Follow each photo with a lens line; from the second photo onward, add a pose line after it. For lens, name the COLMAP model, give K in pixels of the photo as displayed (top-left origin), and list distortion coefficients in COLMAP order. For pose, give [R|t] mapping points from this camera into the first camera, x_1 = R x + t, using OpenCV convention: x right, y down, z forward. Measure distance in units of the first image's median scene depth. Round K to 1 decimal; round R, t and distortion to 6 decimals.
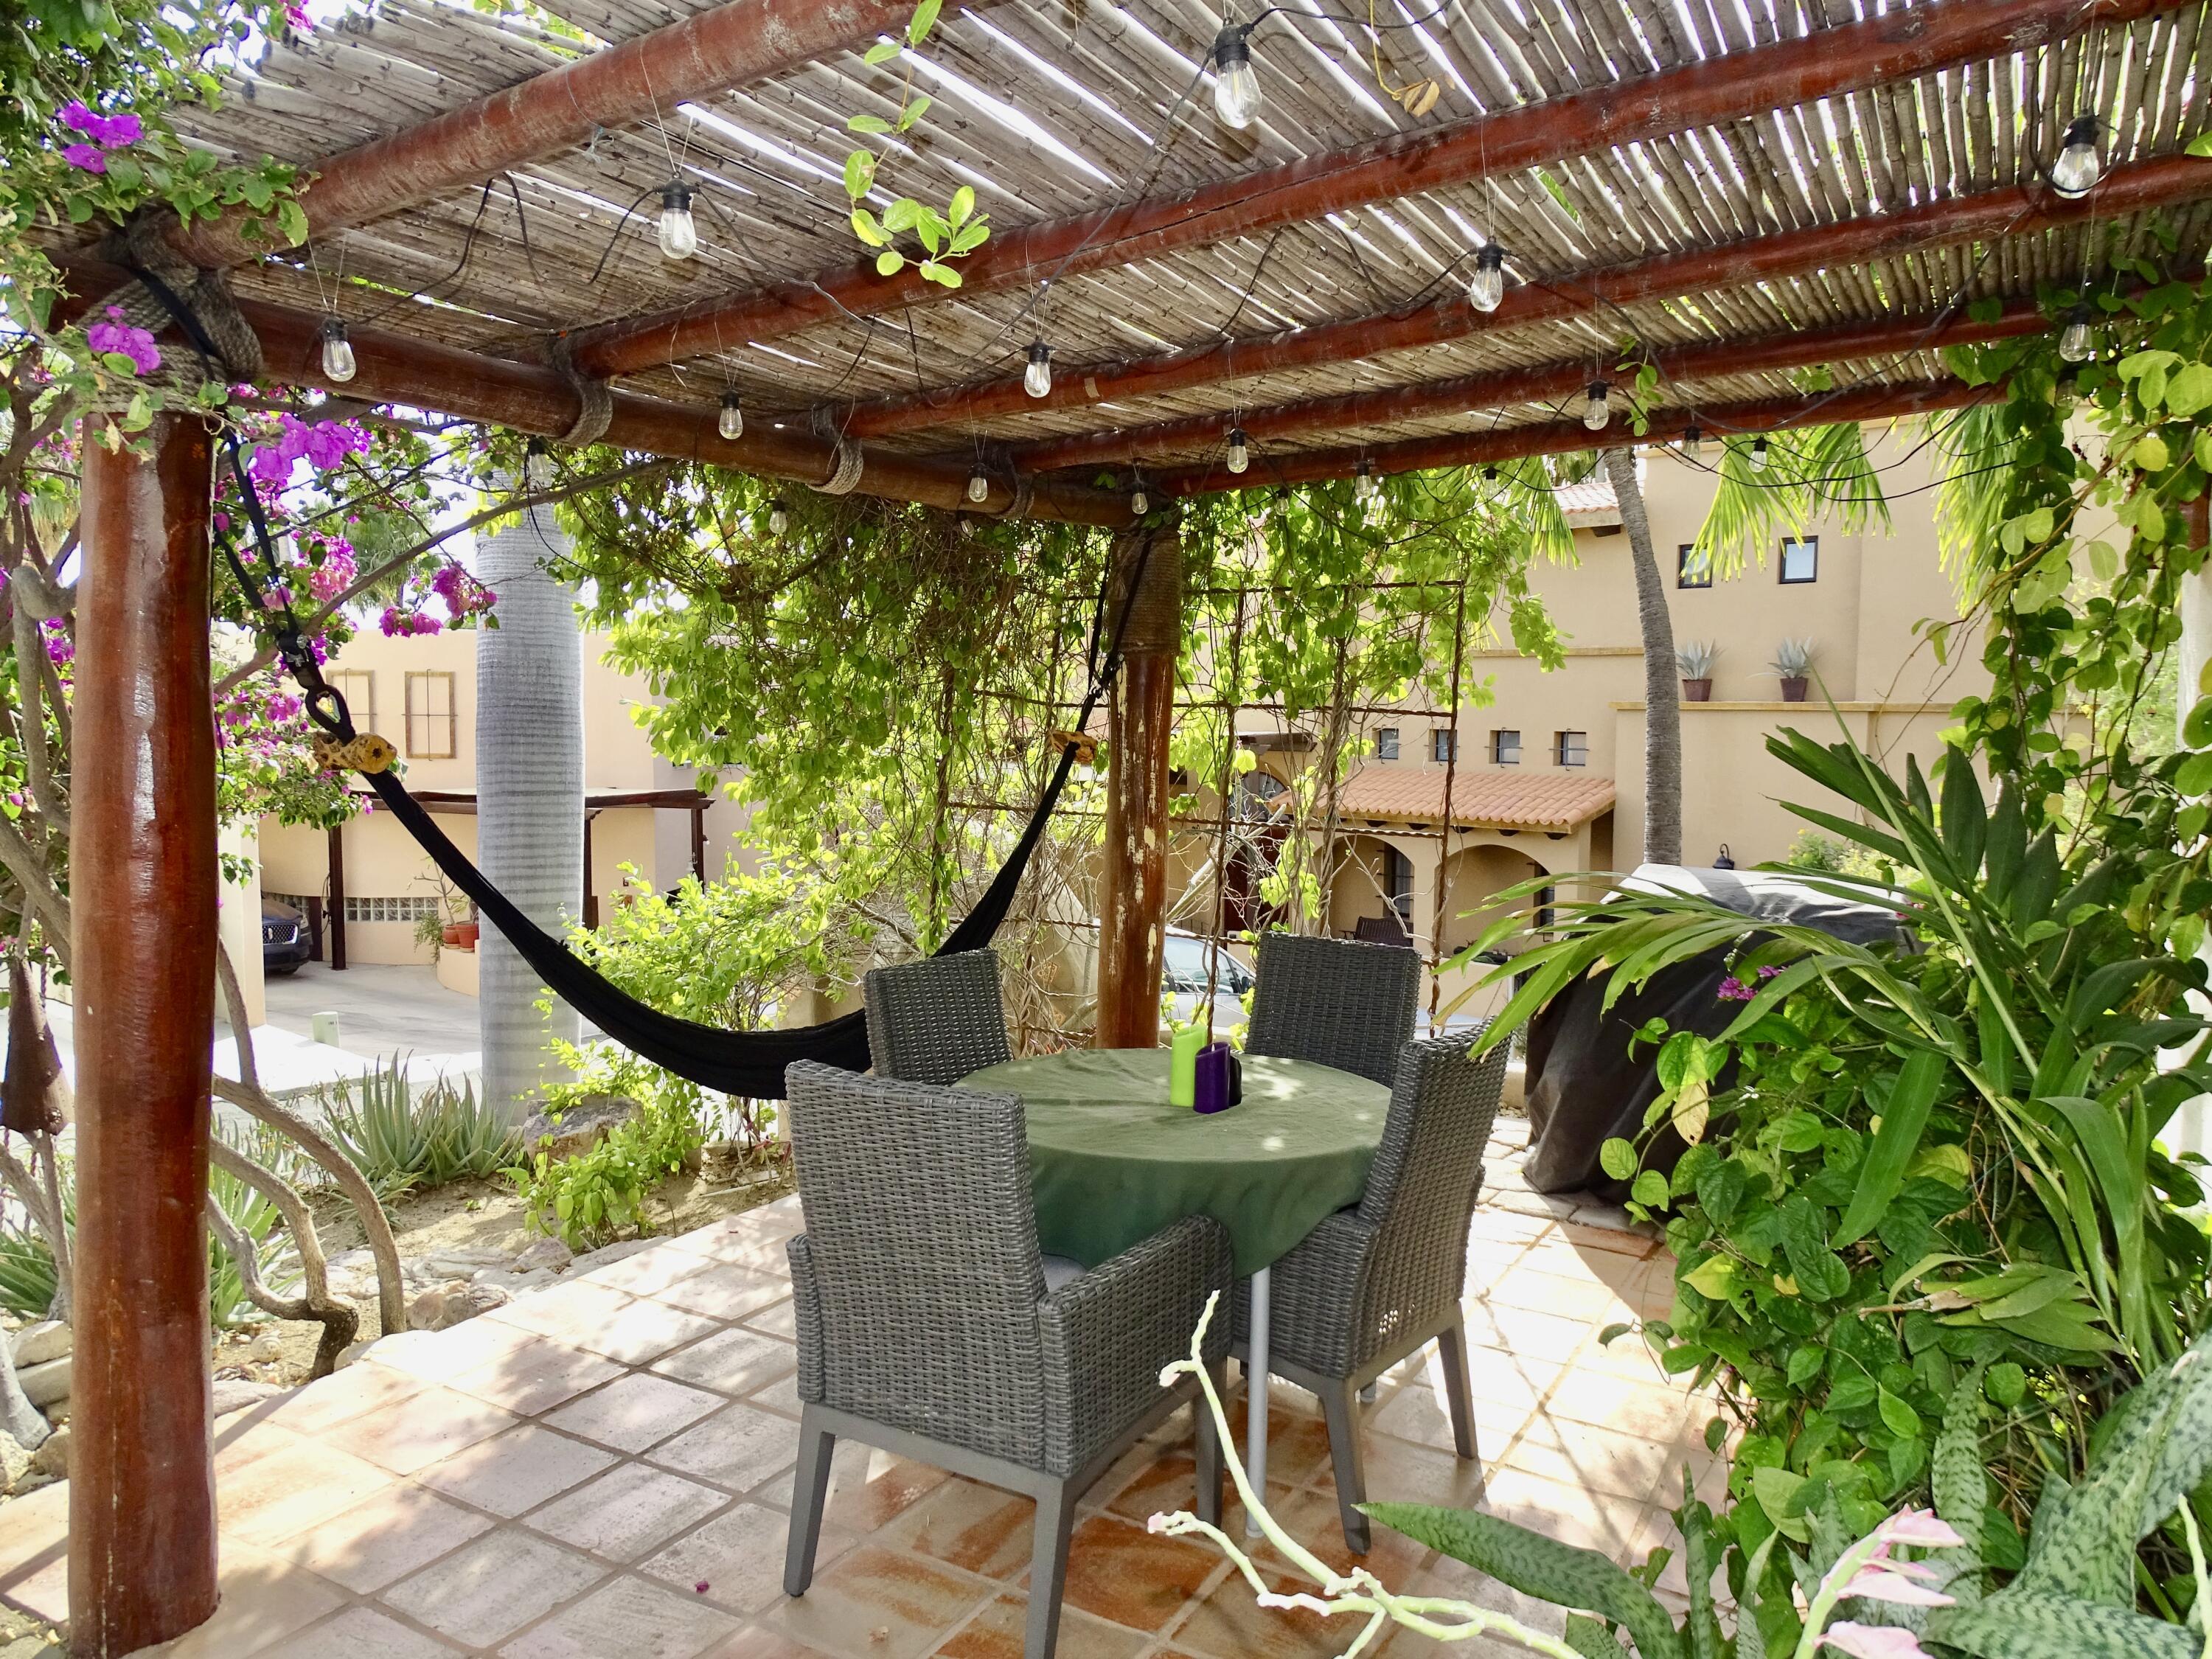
lens RADIAL K [[1555.0, 0, 1106.0], [0, 1555.0, 829.5], [0, 0, 1]] dist [-0.008481, 0.001603]
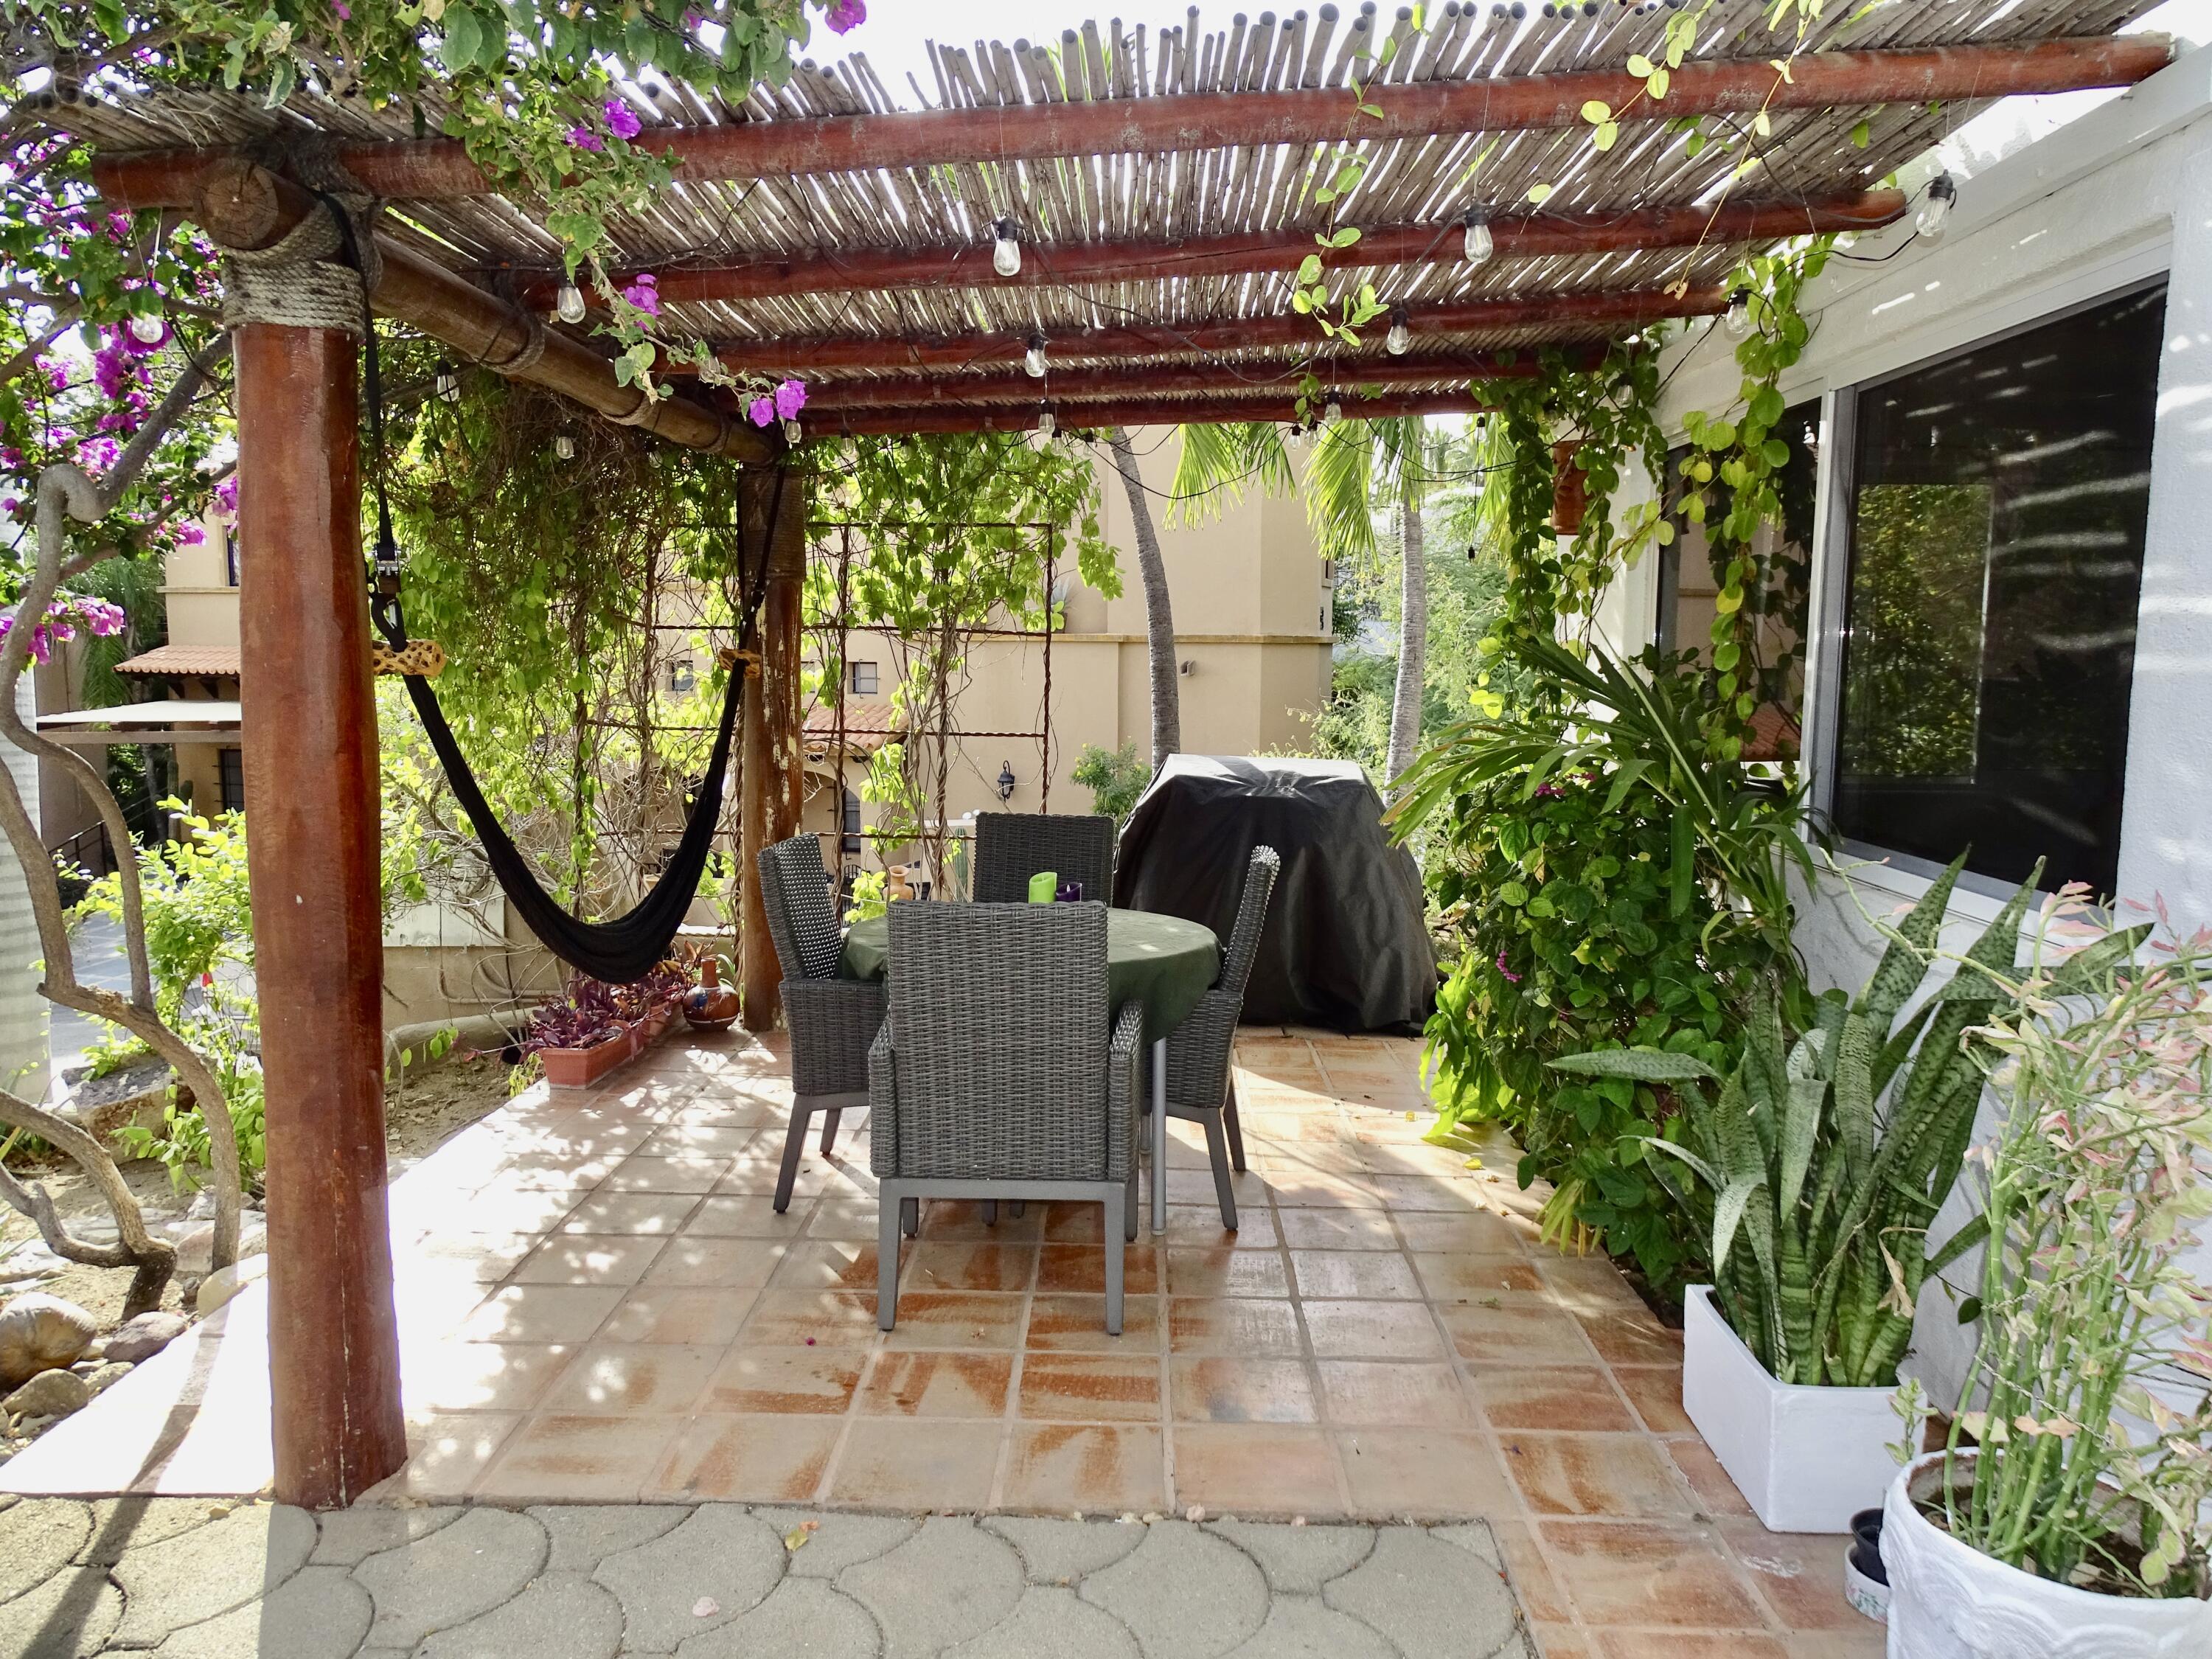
lens RADIAL K [[1555.0, 0, 1106.0], [0, 1555.0, 829.5], [0, 0, 1]] dist [-0.008481, 0.001603]
pose [[0.877249, -0.058225, 0.476491, -0.309383], [0.038505, 0.997953, 0.051055, 0.016910], [-0.478488, -0.026441, 0.877696, -0.085826]]
